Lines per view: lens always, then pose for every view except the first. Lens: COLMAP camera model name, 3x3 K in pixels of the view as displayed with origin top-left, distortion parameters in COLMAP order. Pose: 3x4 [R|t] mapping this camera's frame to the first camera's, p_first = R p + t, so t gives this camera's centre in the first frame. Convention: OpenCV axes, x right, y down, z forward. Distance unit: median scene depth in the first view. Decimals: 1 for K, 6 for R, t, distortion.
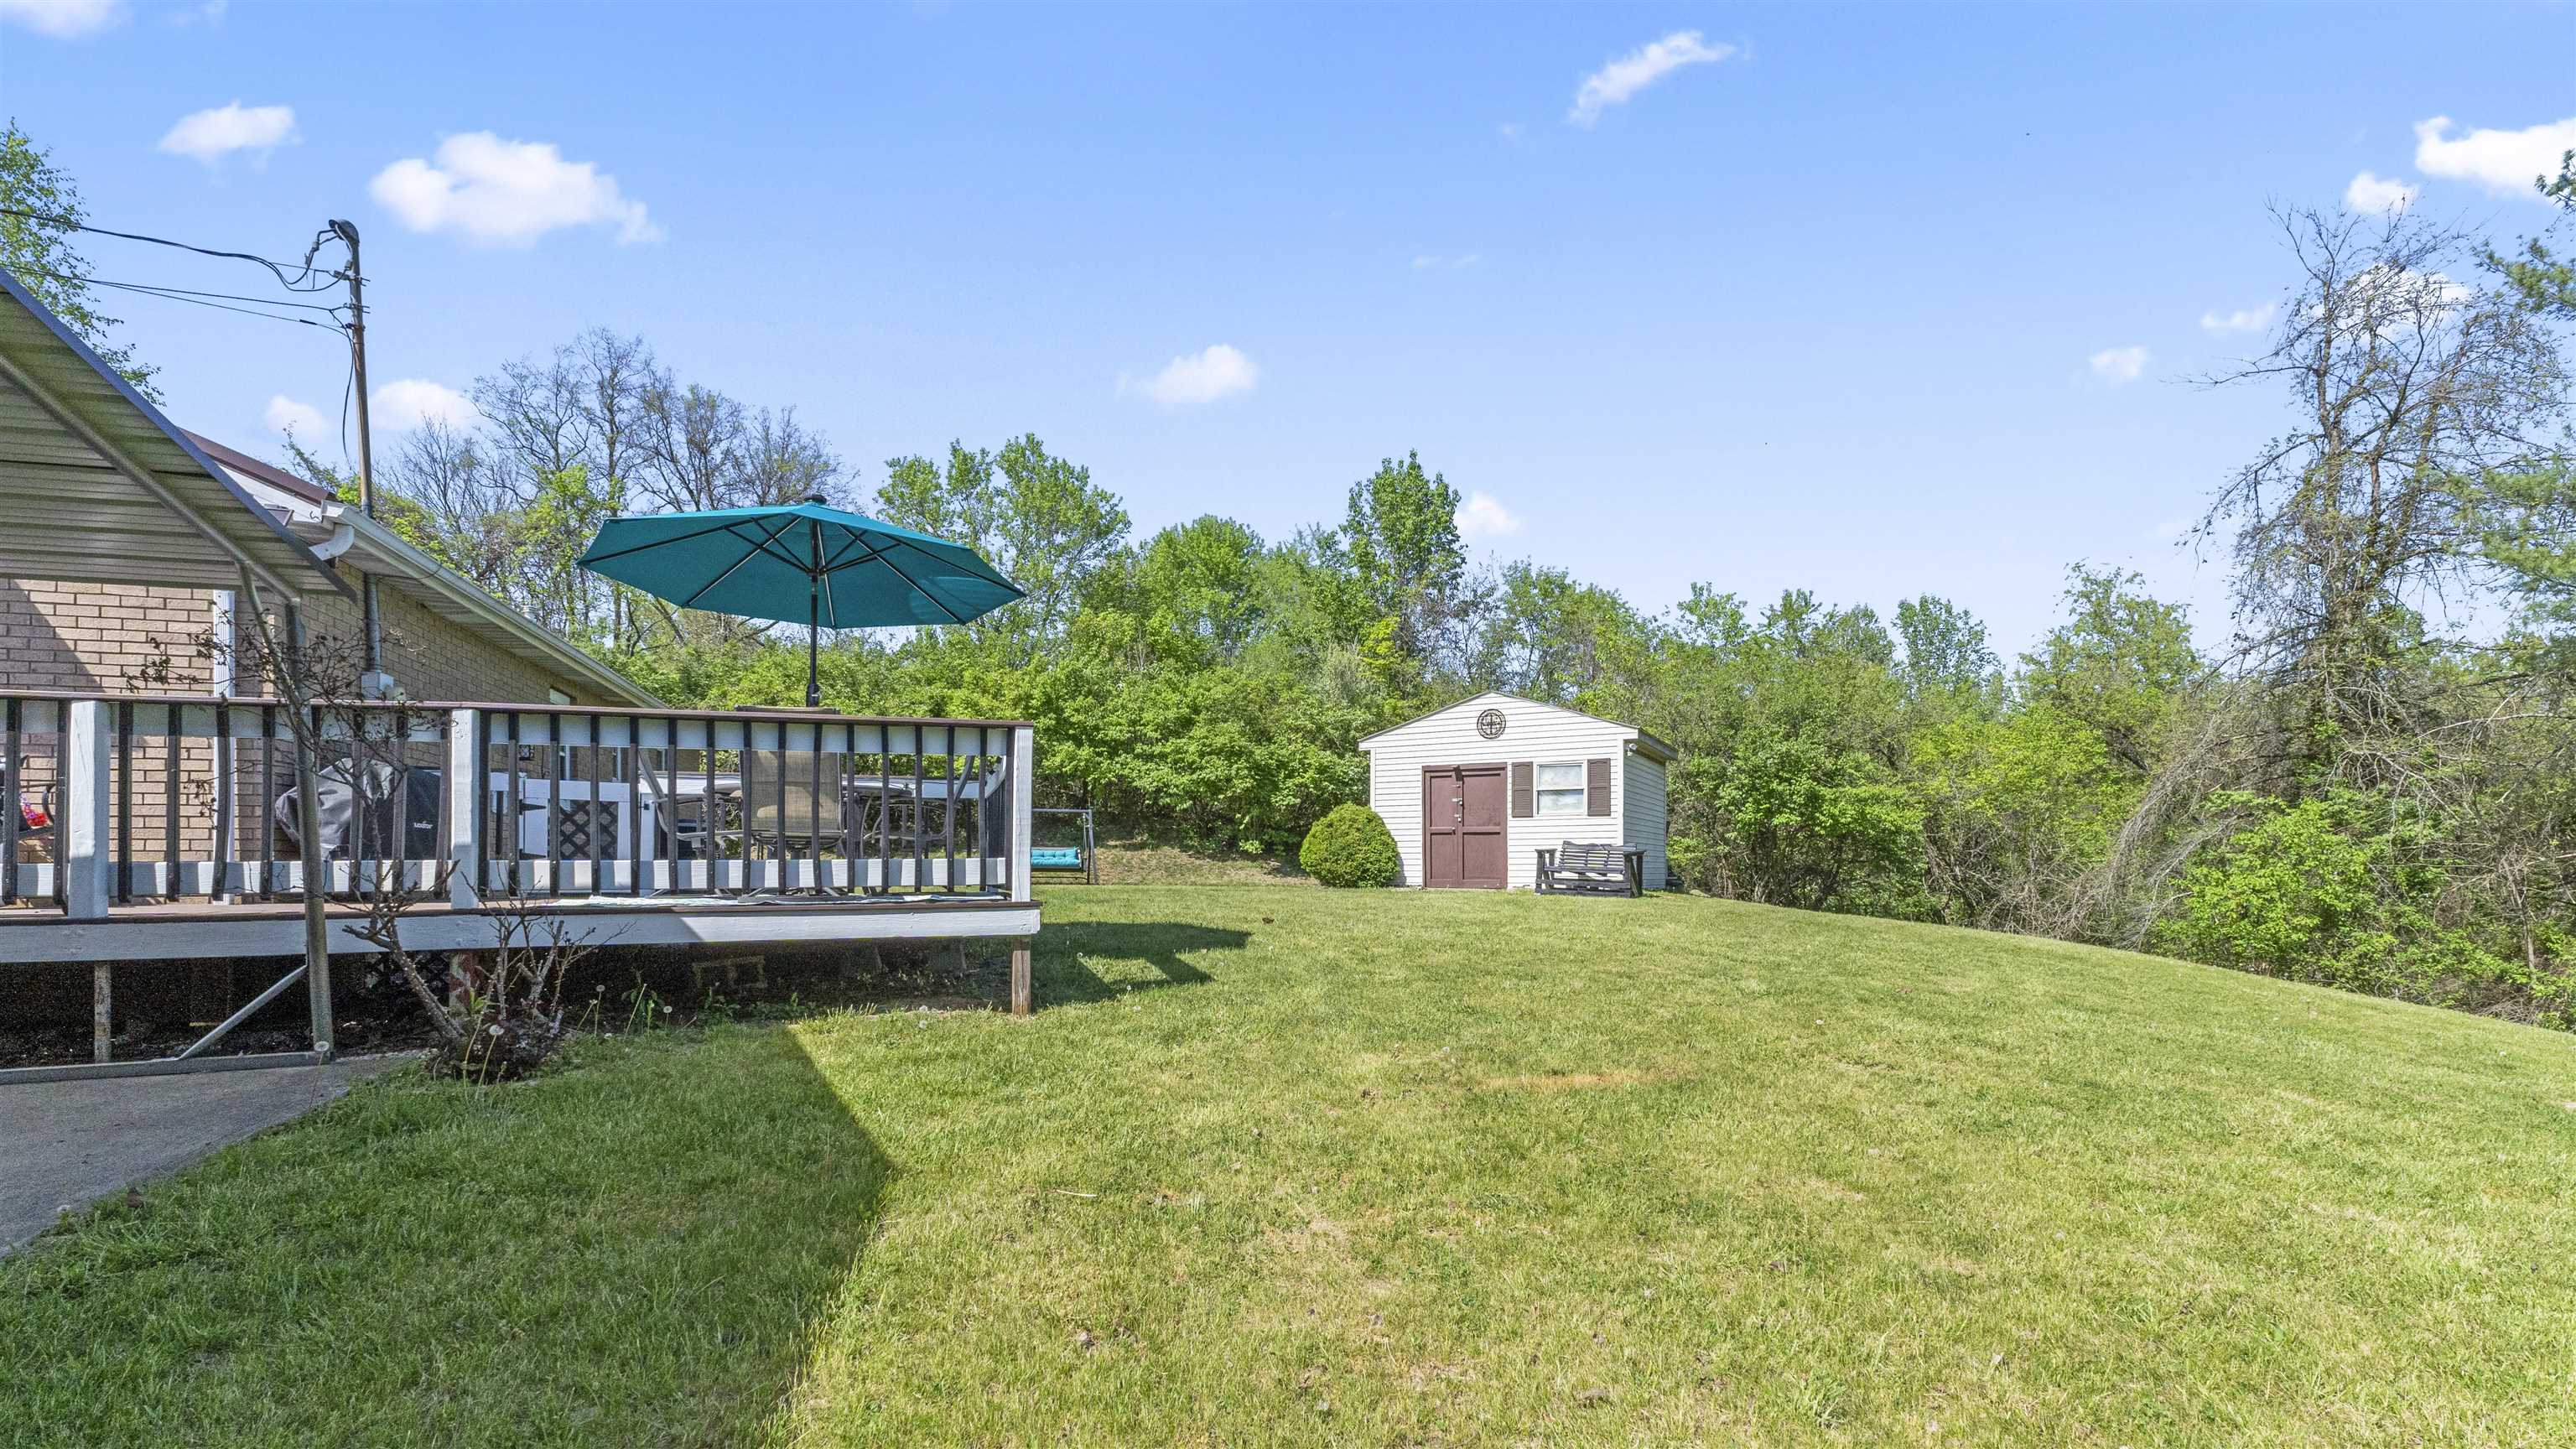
lens RADIAL K [[1142.0, 0, 1283.2], [0, 1142.0, 731.6], [0, 0, 1]] dist [0.011816, 0.000102]
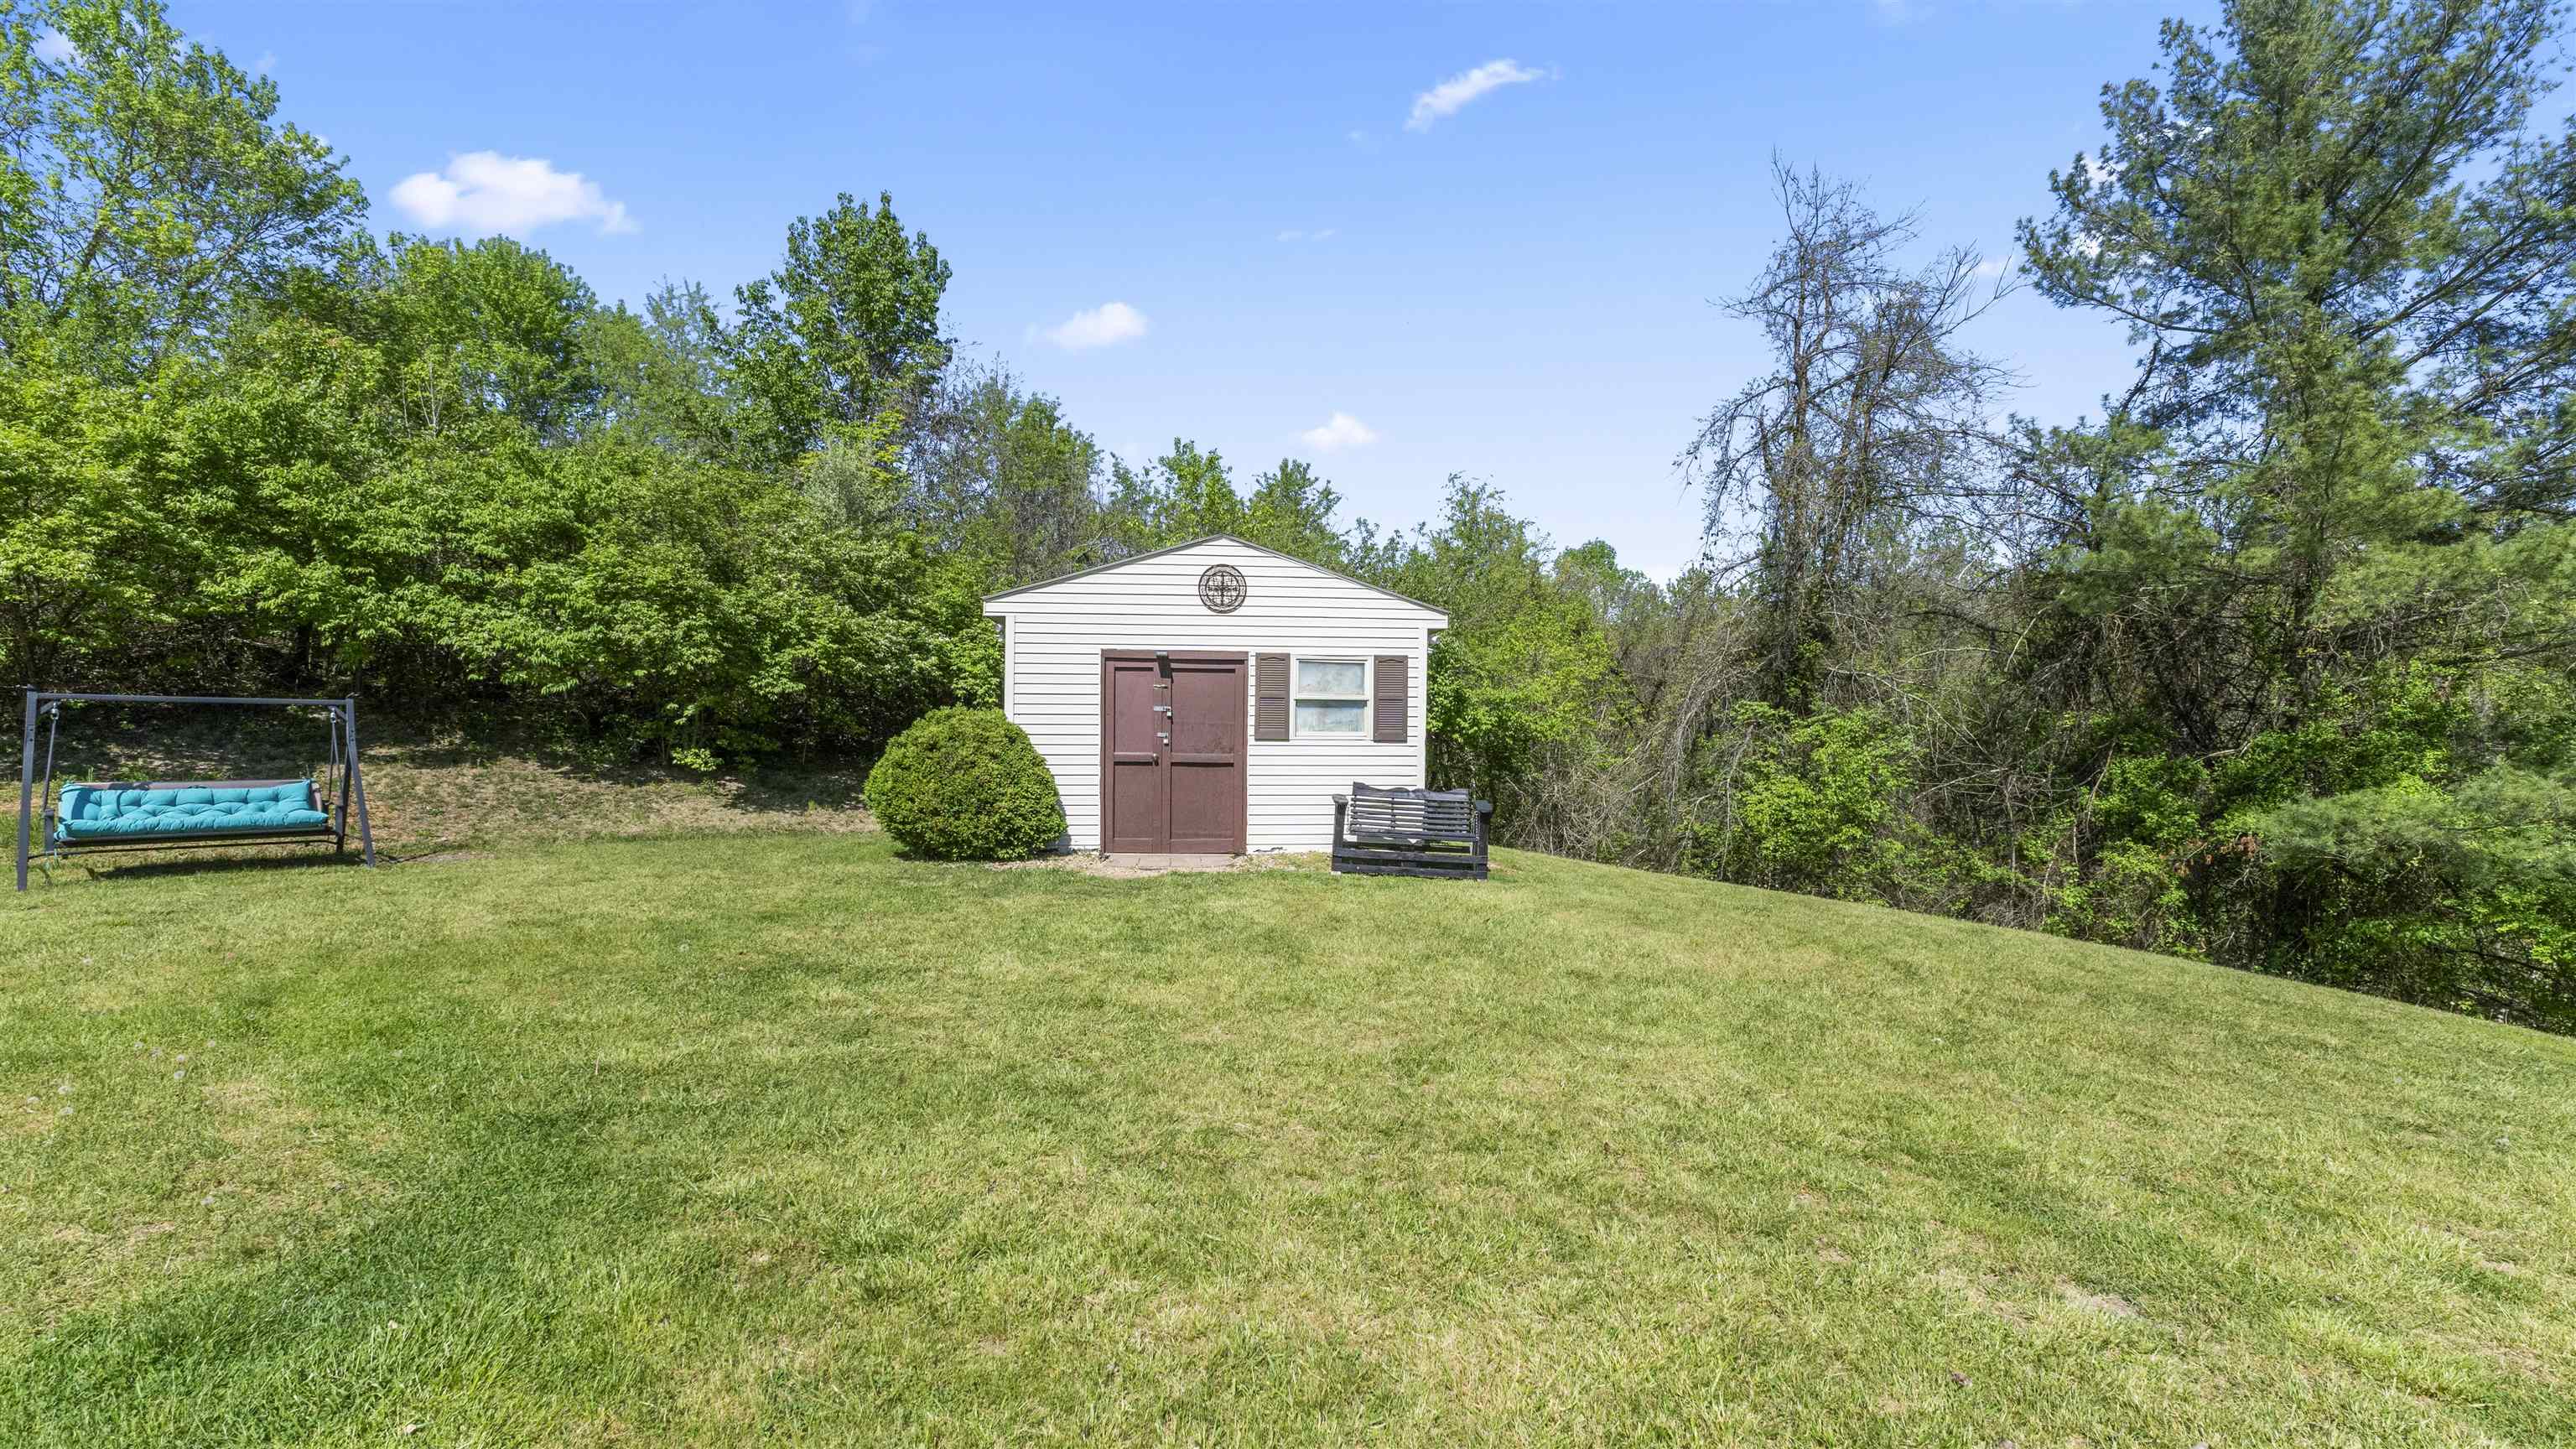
lens RADIAL K [[1102.9, 0, 1289.8], [0, 1102.9, 695.4], [0, 0, 1]] dist [0.006409, 0.000075]
pose [[0.828749, 0.022729, 0.559159, -0.092639], [-0.076599, 0.994378, 0.073111, 0.003327], [-0.554353, -0.103422, 0.825831, 0.366329]]
